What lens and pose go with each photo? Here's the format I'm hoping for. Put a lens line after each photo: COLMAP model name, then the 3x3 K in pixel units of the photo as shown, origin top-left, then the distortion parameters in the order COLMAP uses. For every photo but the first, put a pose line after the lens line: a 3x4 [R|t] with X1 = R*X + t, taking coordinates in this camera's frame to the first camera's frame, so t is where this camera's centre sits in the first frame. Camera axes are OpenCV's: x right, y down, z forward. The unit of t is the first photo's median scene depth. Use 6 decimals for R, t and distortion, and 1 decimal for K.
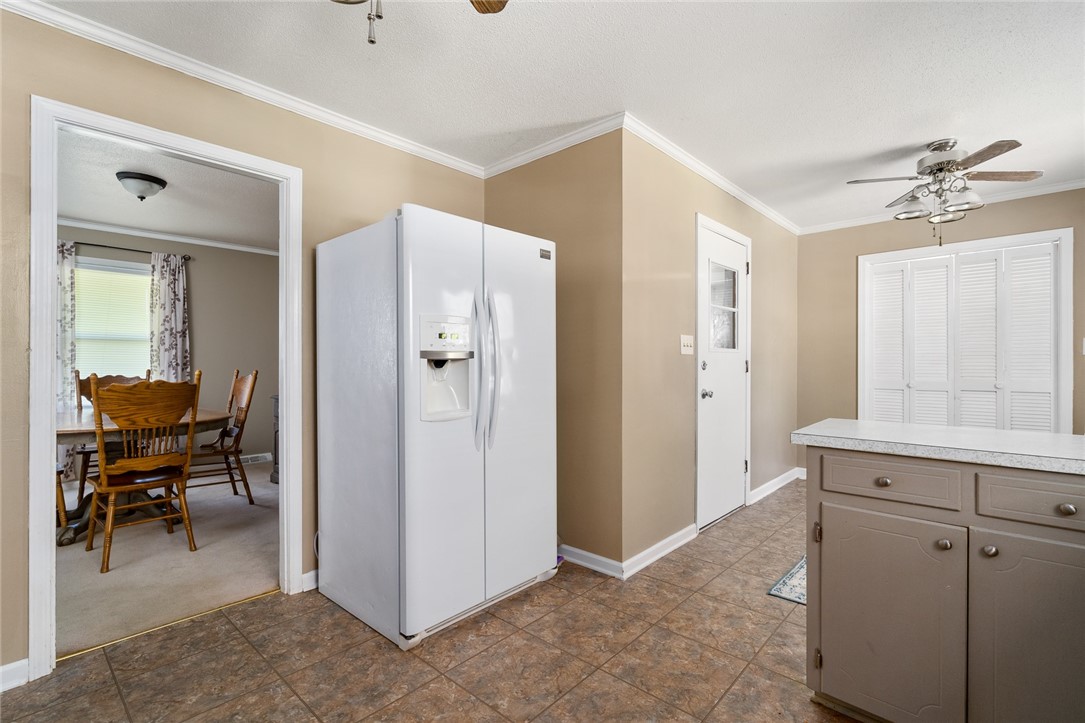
lens RADIAL K [[498.5, 0, 537.6], [0, 498.5, 361.6], [0, 0, 1]] dist [-0.002302, 0.000482]
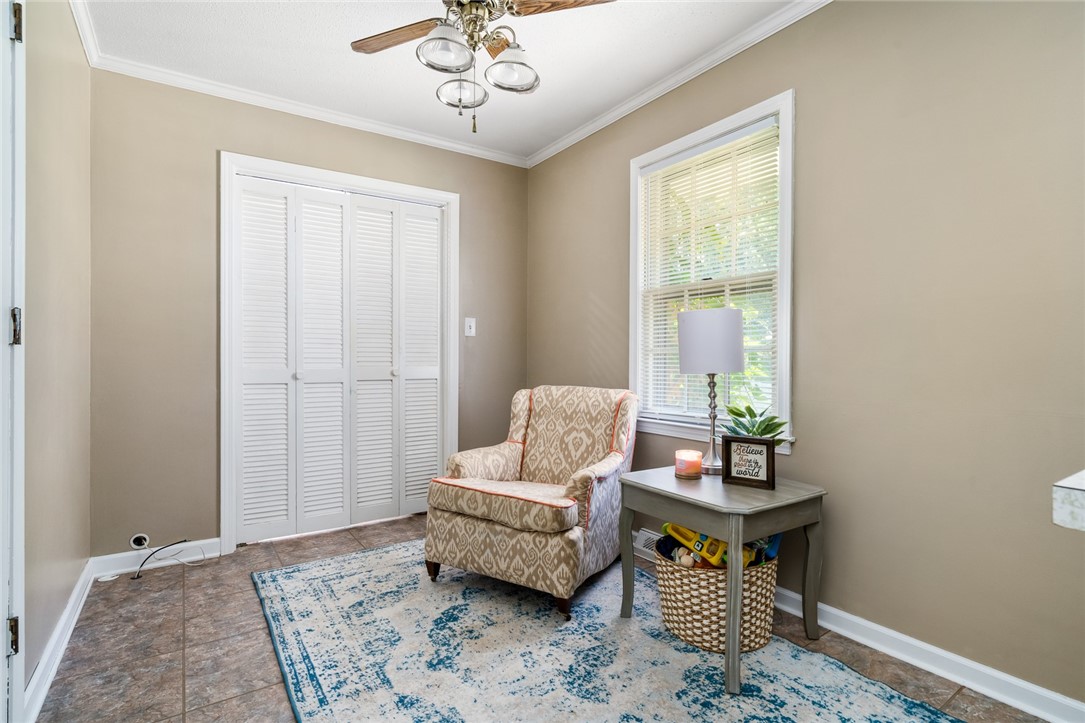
lens RADIAL K [[536.6, 0, 542.5], [0, 536.6, 361.5], [0, 0, 1]] dist [0.000335, 0.000203]
pose [[0.238974, 0.001496, 0.971025, 0.153256], [-0.001533, 0.999998, -0.001163, 0.031074], [-0.971025, -0.001210, 0.238976, 0.556818]]
